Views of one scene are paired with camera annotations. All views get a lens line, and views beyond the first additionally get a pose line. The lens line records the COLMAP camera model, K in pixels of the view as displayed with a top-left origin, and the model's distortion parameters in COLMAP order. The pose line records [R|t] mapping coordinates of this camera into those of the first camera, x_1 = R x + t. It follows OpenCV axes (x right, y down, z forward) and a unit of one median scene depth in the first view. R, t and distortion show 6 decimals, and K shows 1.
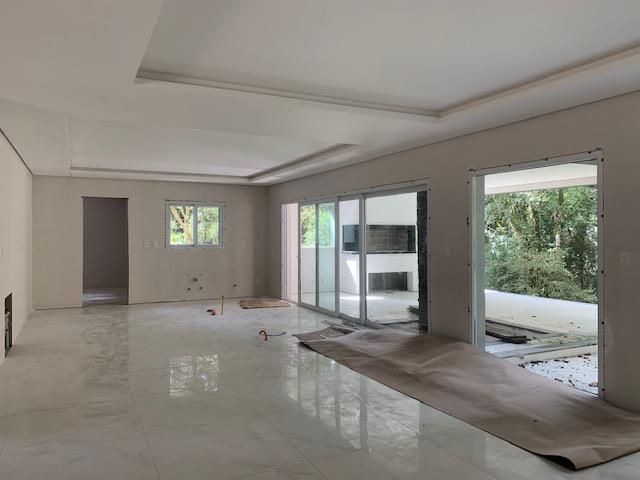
lens RADIAL K [[492.0, 0, 312.9], [0, 492.0, 233.6], [0, 0, 1]] dist [0.018301, -0.007442]
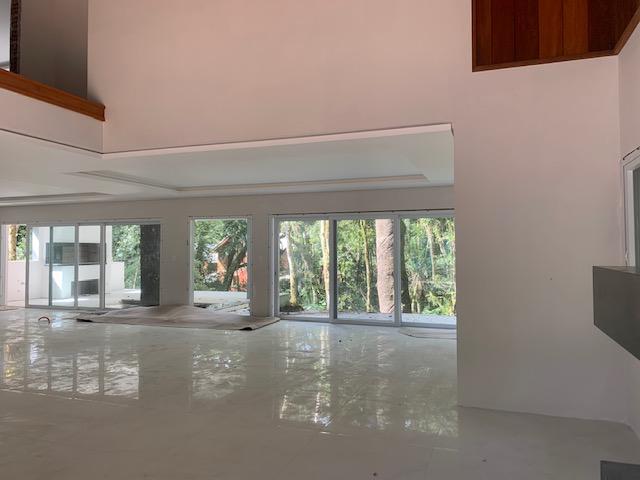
lens RADIAL K [[492.0, 0, 312.9], [0, 492.0, 233.6], [0, 0, 1]] dist [0.018301, -0.007442]
pose [[0.731919, 0.027807, 0.680824, -0.376869], [-0.002650, 0.999276, -0.037965, 0.006145], [-0.681386, 0.025983, 0.731463, -0.435637]]
